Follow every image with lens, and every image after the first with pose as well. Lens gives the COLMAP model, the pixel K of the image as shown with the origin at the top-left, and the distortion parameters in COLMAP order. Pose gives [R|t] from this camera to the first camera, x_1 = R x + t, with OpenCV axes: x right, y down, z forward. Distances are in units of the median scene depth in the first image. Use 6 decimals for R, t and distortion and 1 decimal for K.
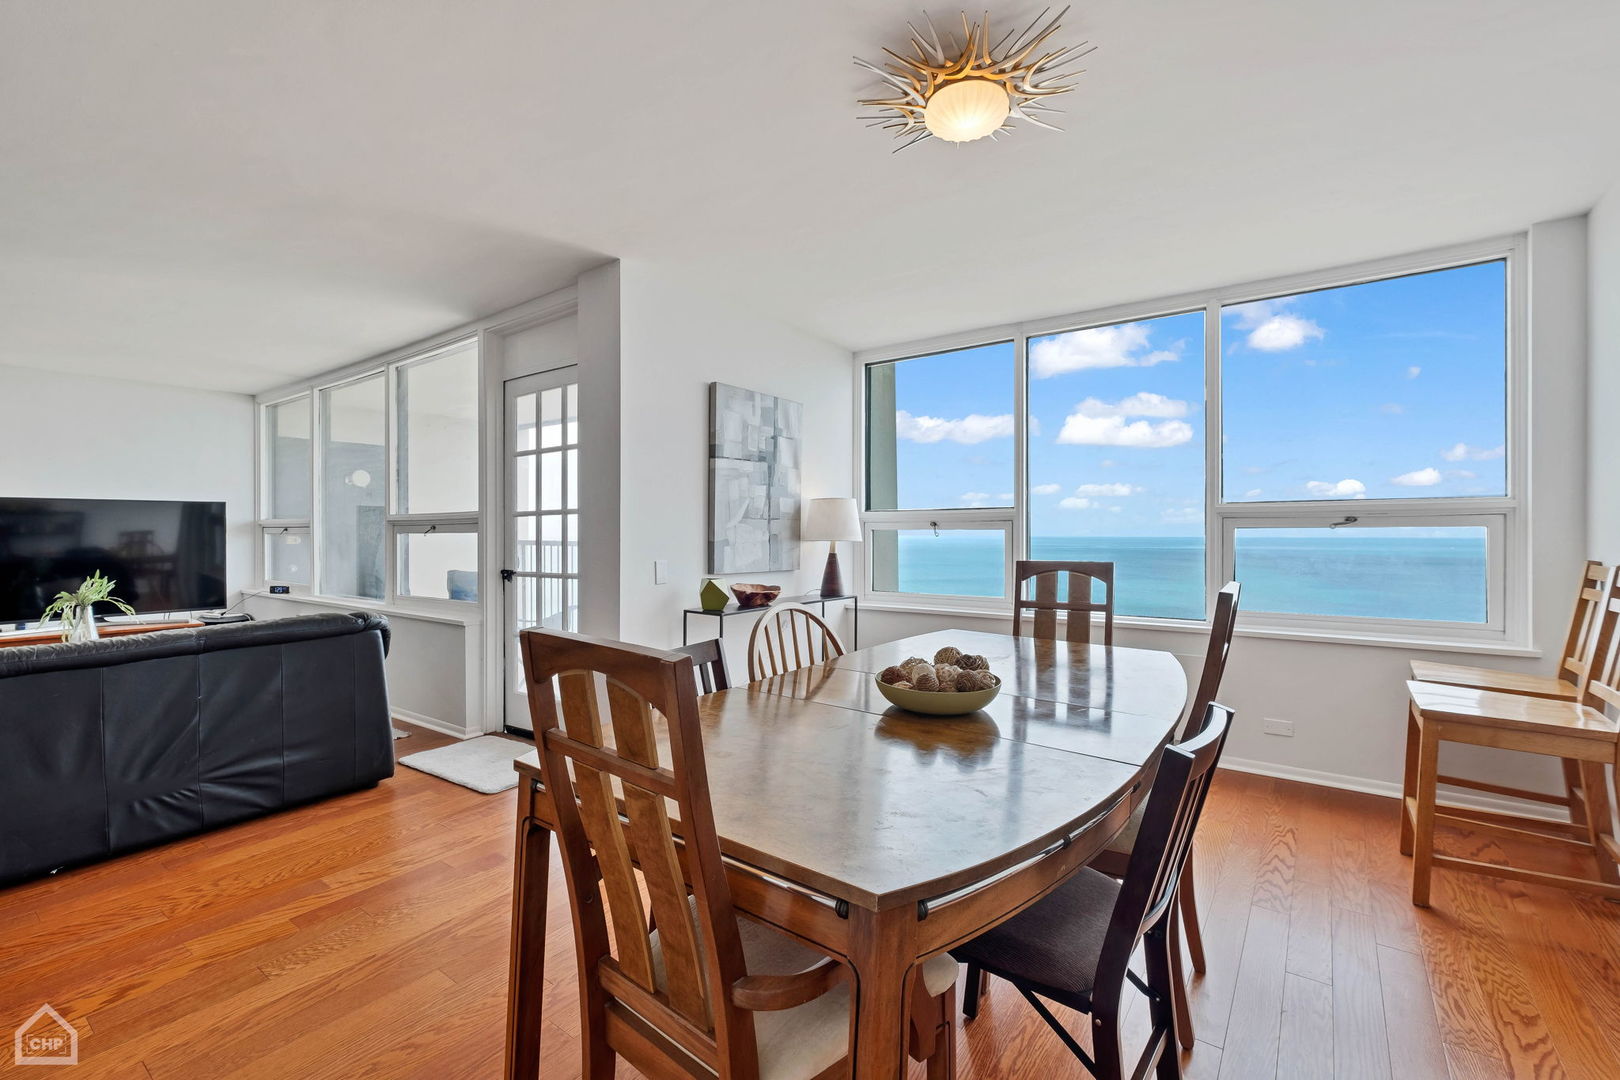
lens RADIAL K [[715.3, 0, 810.4], [0, 715.3, 519.5], [0, 0, 1]] dist [0.000639, -0.000133]
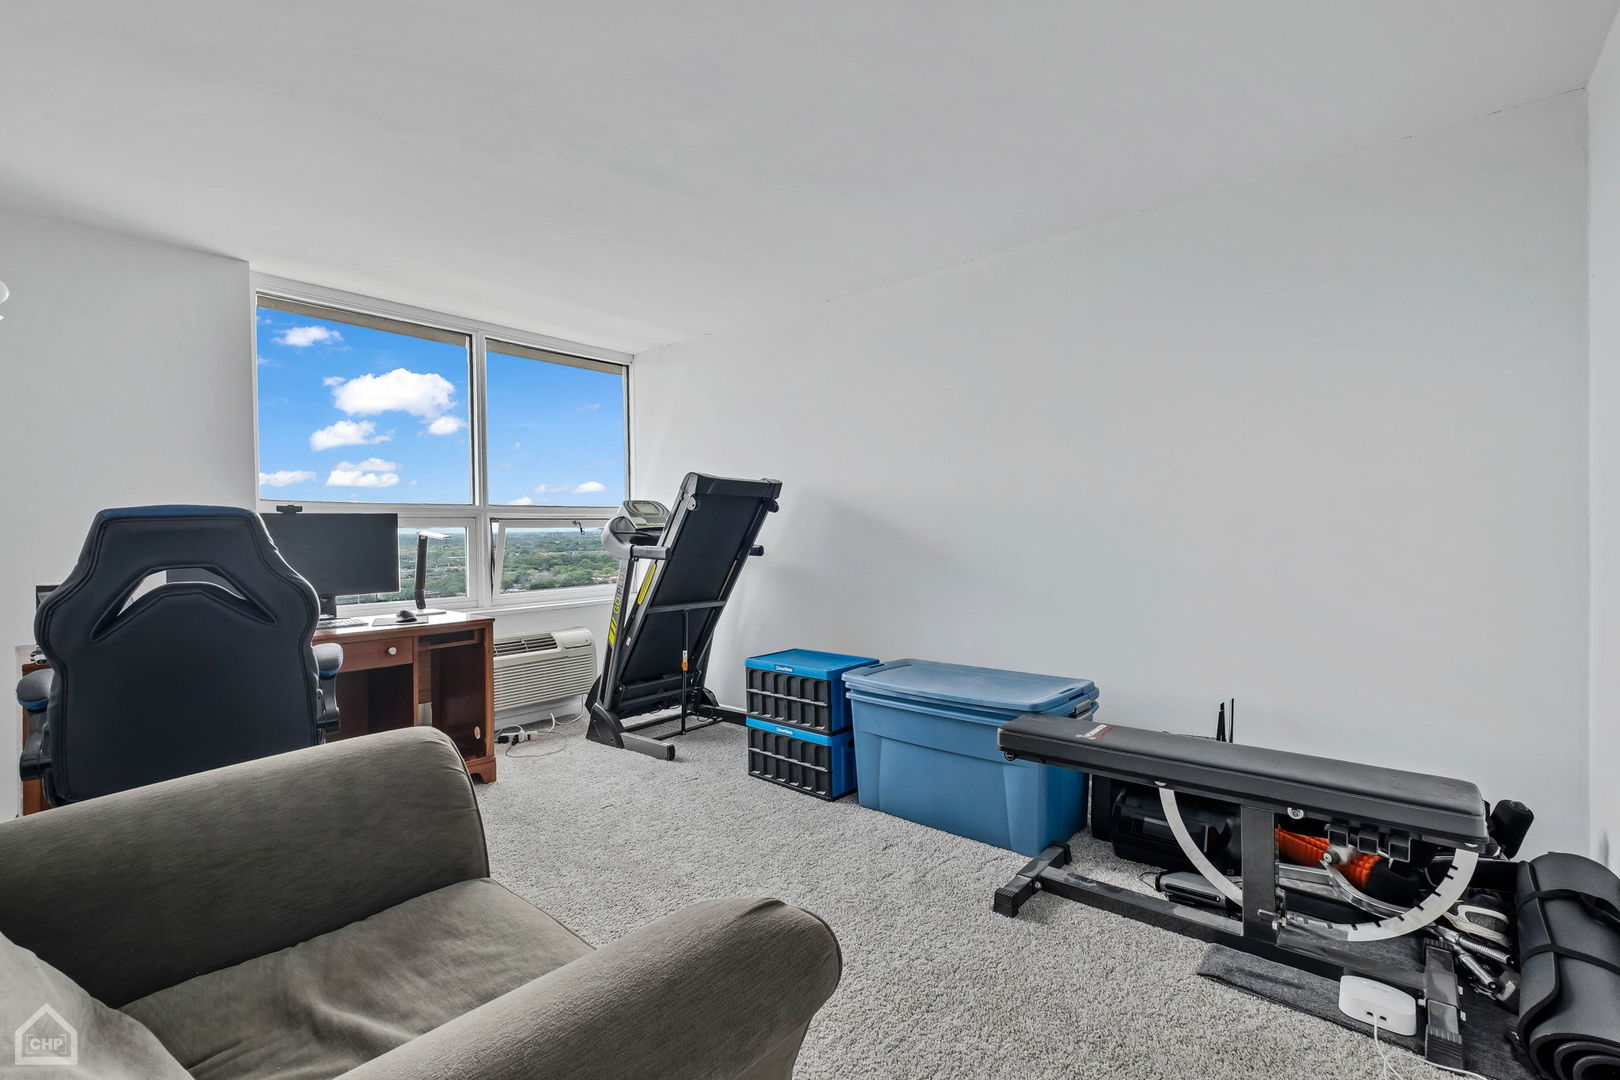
lens RADIAL K [[704.4, 0, 800.9], [0, 704.4, 533.1], [0, 0, 1]] dist [0.000796, 0.000930]
pose [[0.999942, -0.010558, 0.002144, 1.580496], [0.010539, 0.999906, 0.008778, 0.014437], [-0.002236, -0.008755, 0.999959, -0.845399]]
